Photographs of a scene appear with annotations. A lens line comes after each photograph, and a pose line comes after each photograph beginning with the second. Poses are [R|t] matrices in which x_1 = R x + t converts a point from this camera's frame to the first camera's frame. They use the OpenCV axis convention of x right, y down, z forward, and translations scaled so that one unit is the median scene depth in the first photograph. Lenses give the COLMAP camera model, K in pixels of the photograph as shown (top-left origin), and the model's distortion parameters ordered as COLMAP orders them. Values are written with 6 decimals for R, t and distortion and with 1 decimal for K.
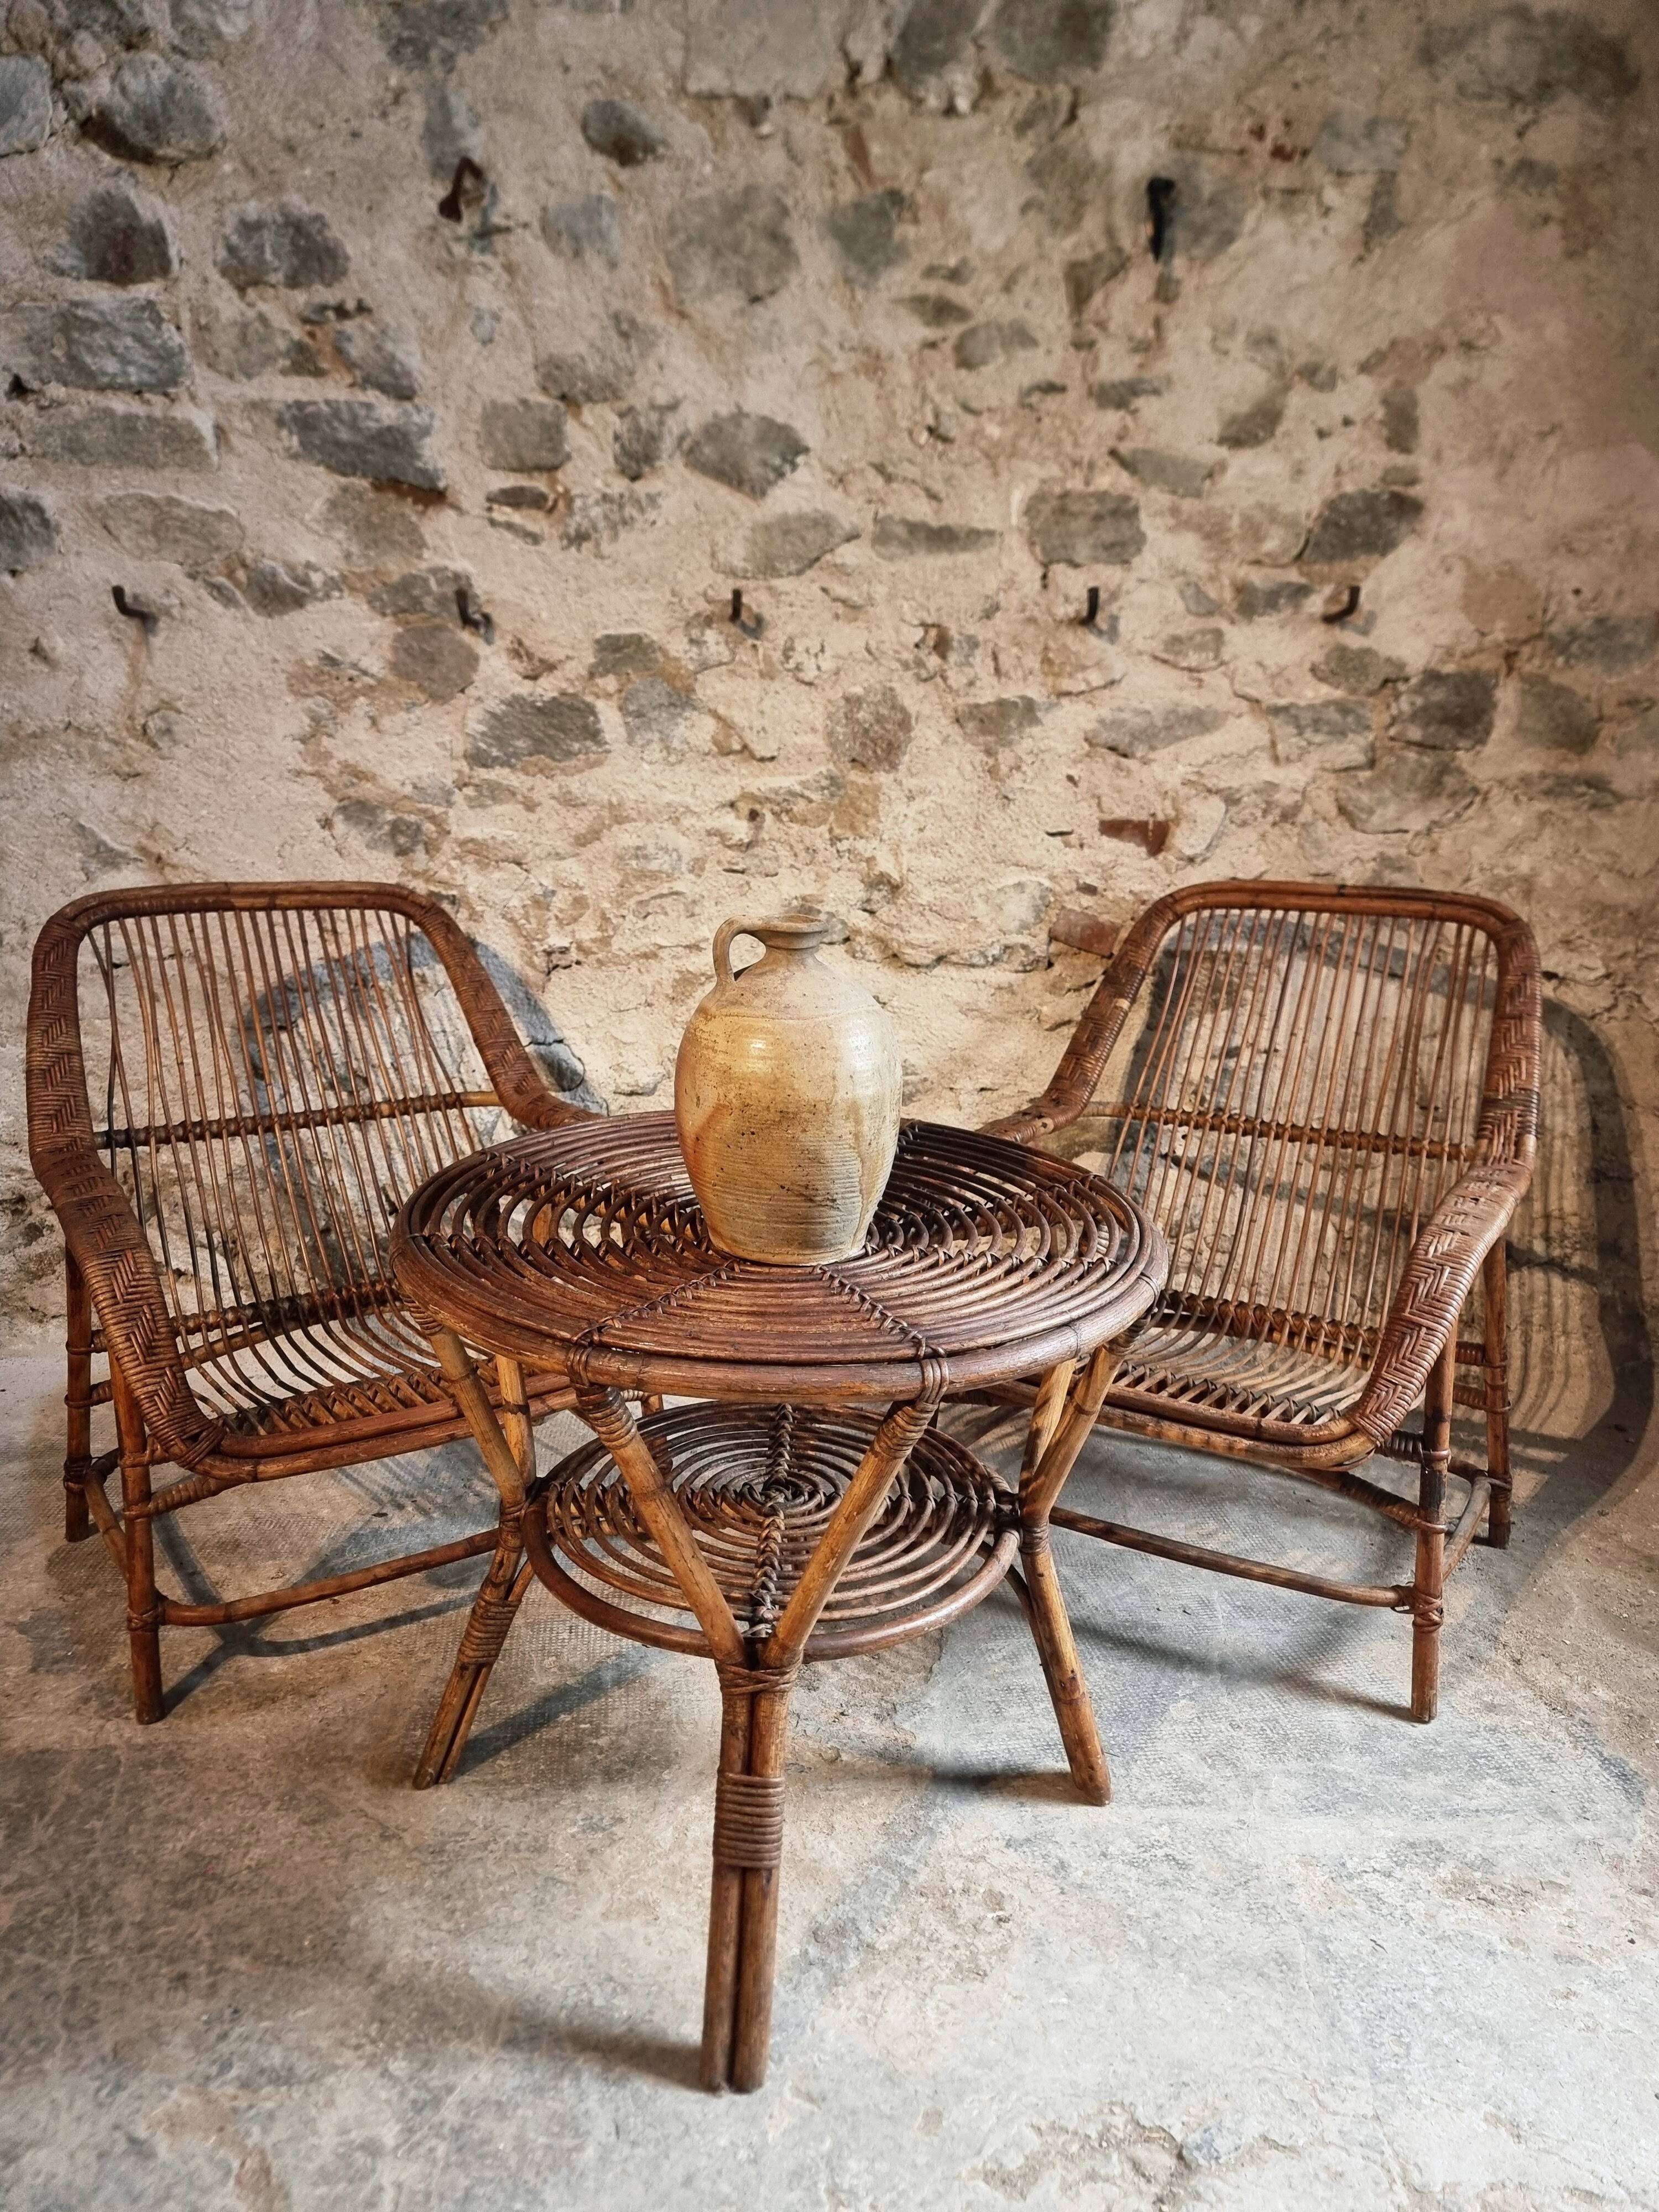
lens RADIAL K [[1558.8, 0, 819.0], [0, 1558.8, 1127.2], [0, 0, 1]] dist [0.064903, -0.056067]
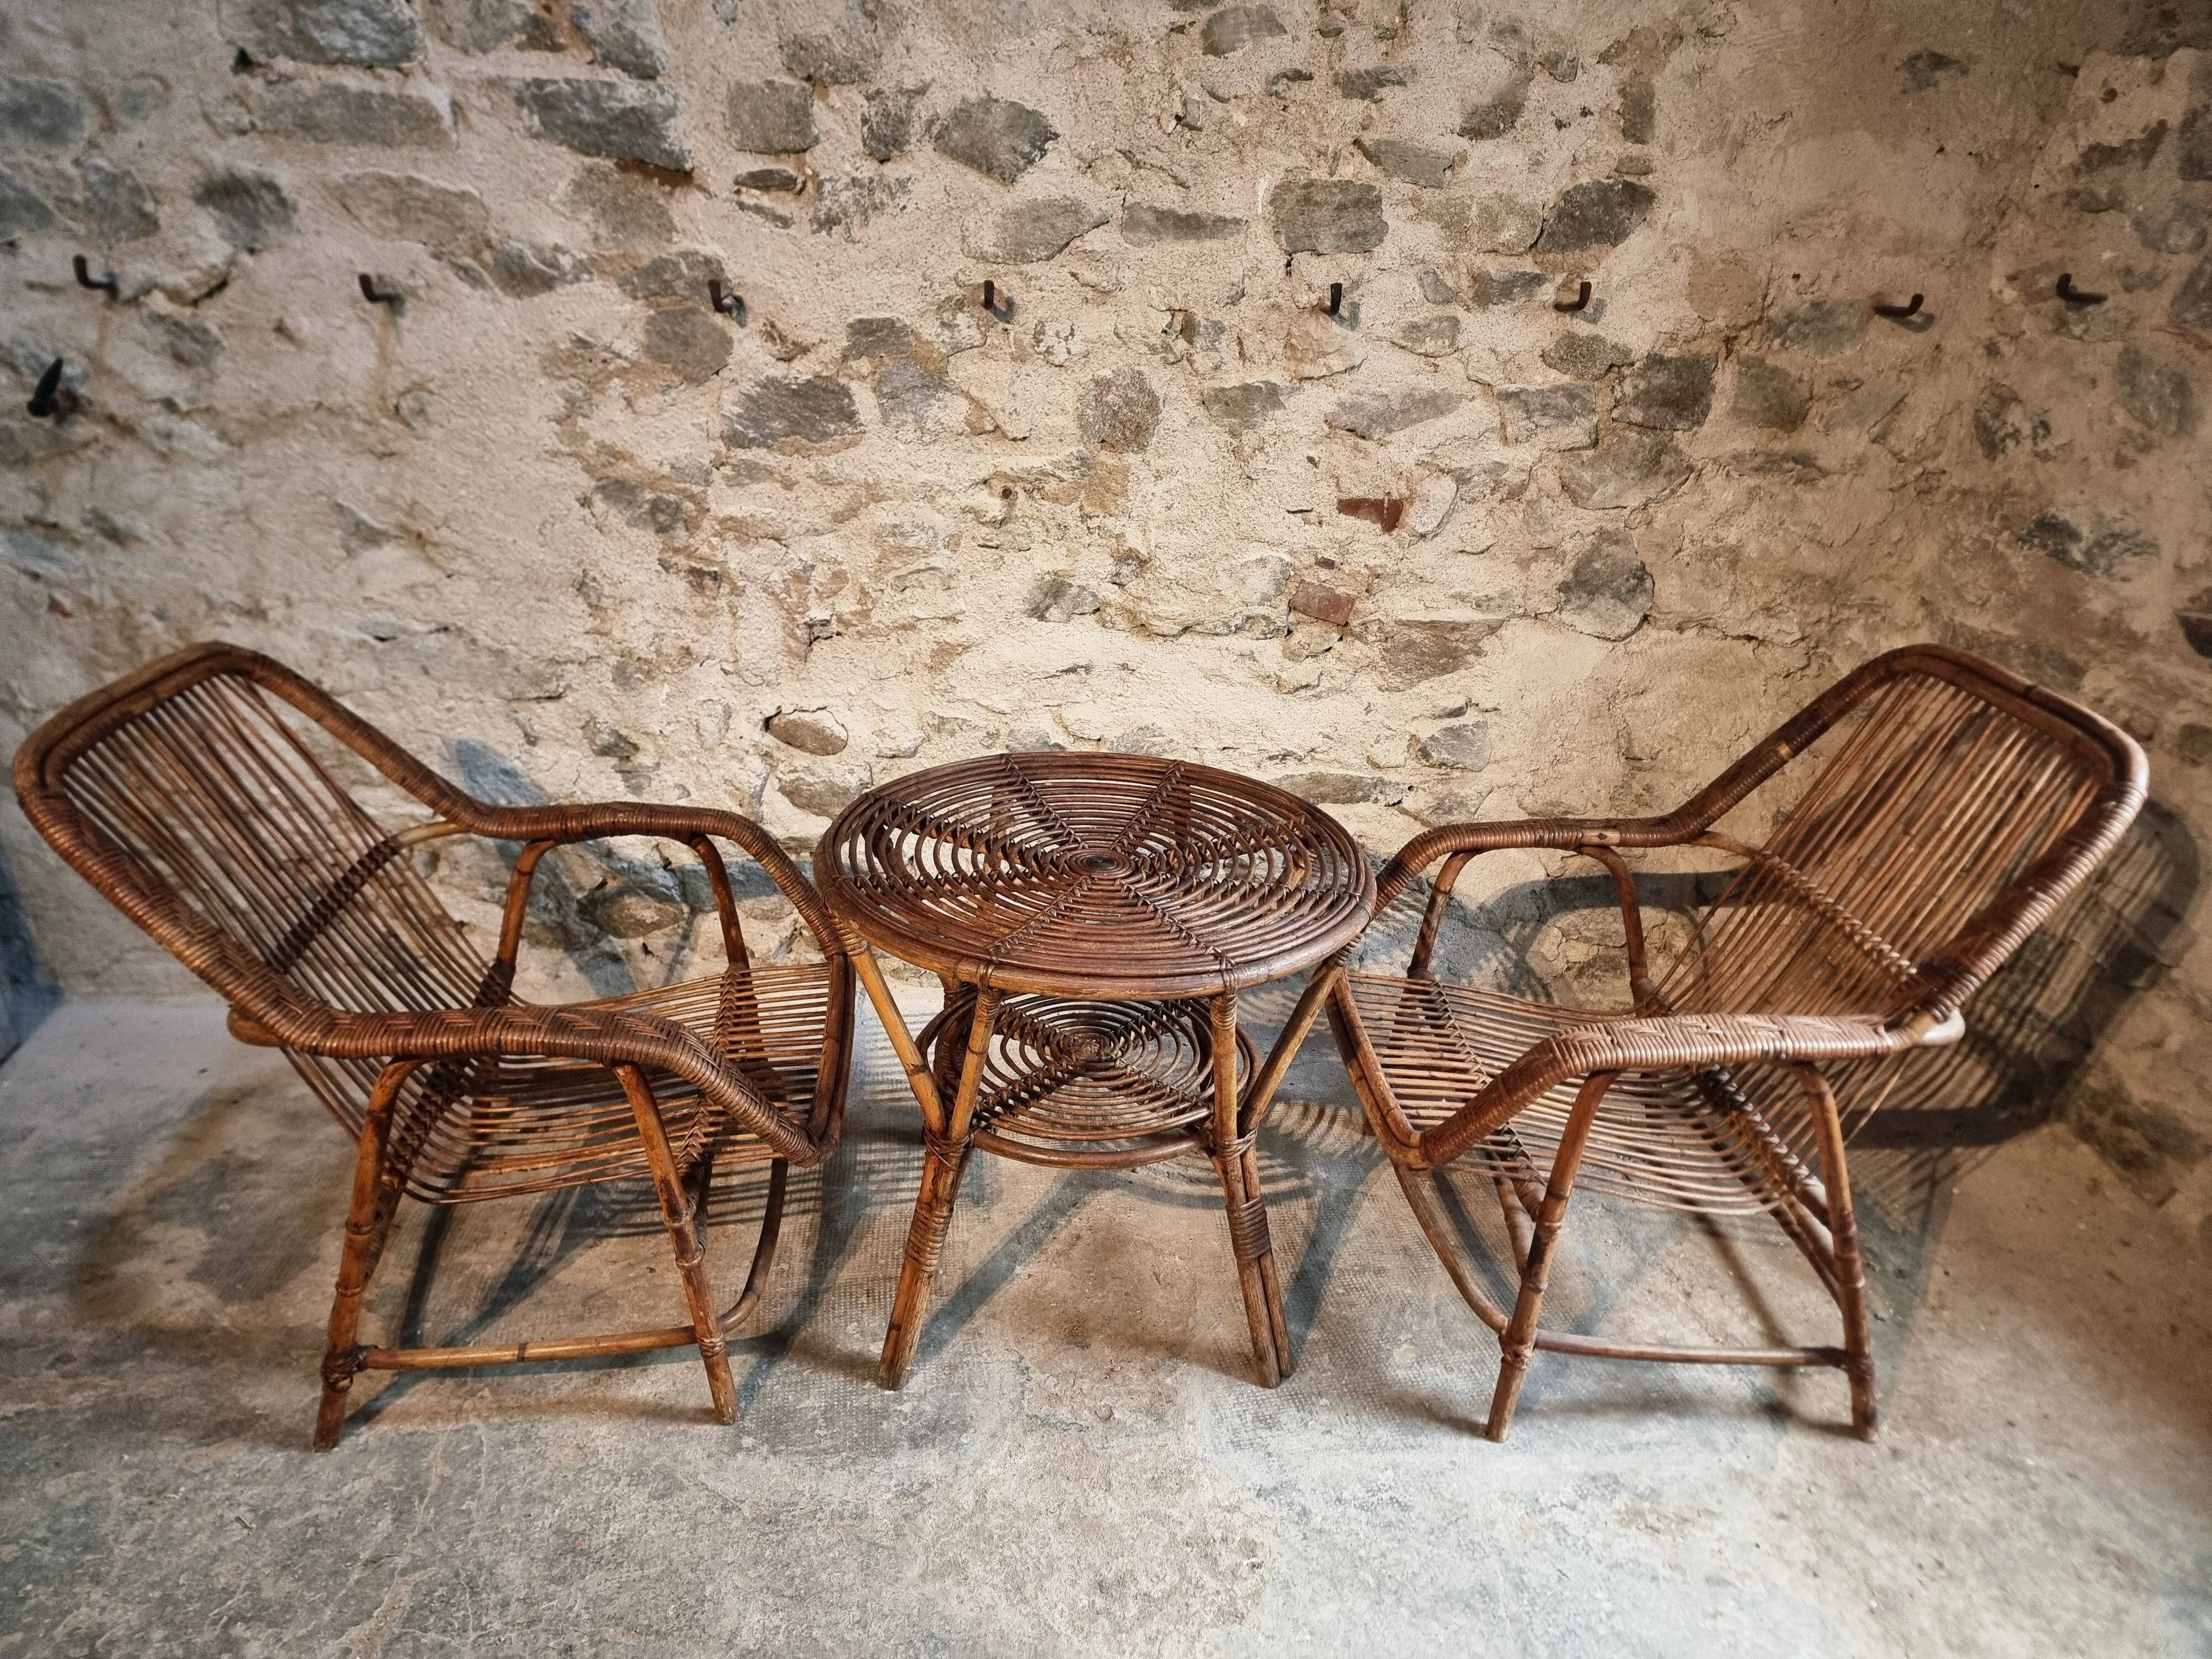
lens RADIAL K [[1548.2, 0, 1115.2], [0, 1548.2, 823.7], [0, 0, 1]] dist [0.070600, -0.063593]
pose [[0.998624, -0.013768, 0.050603, -0.025397], [0.006147, 0.989000, 0.147787, -0.137480], [-0.052081, -0.147272, 0.987724, -0.051277]]
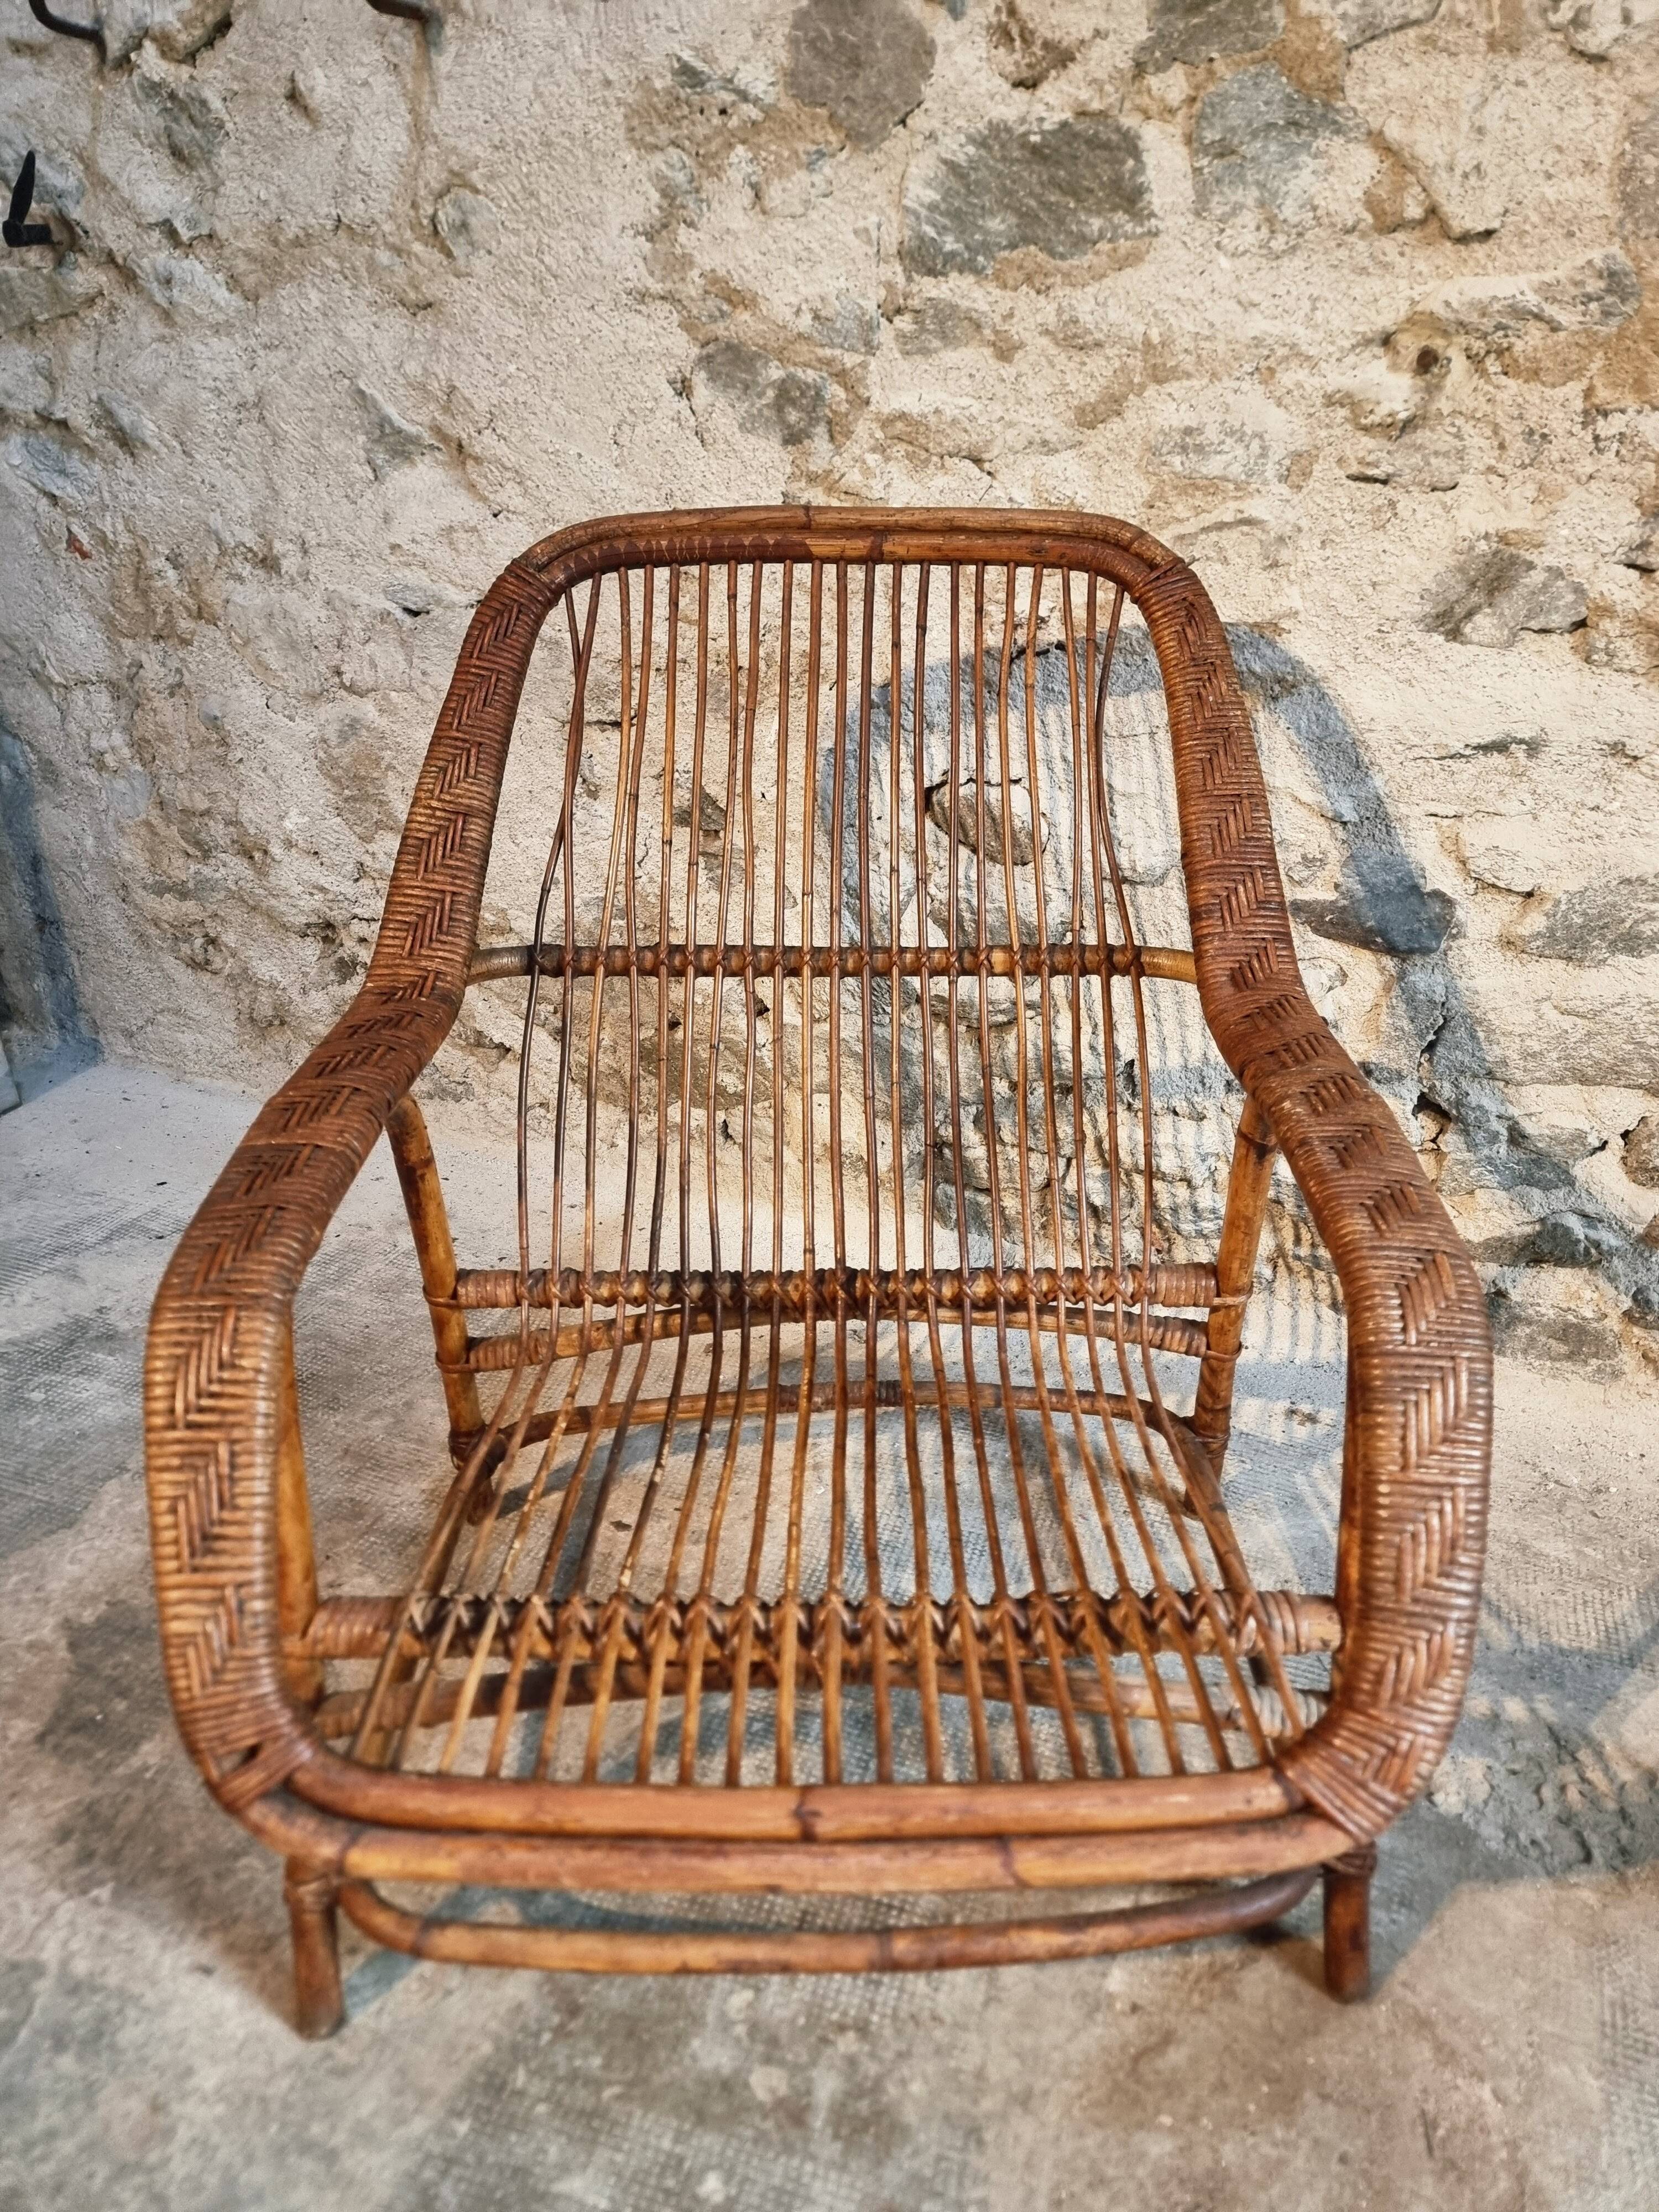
lens RADIAL K [[1558.8, 0, 829.1], [0, 1558.8, 1103.6], [0, 0, 1]] dist [0.064903, -0.056067]
pose [[0.919435, 0.162286, -0.358194, 0.003037], [-0.080447, 0.969232, 0.232630, -0.071898], [0.384925, -0.185072, 0.904202, 0.425458]]
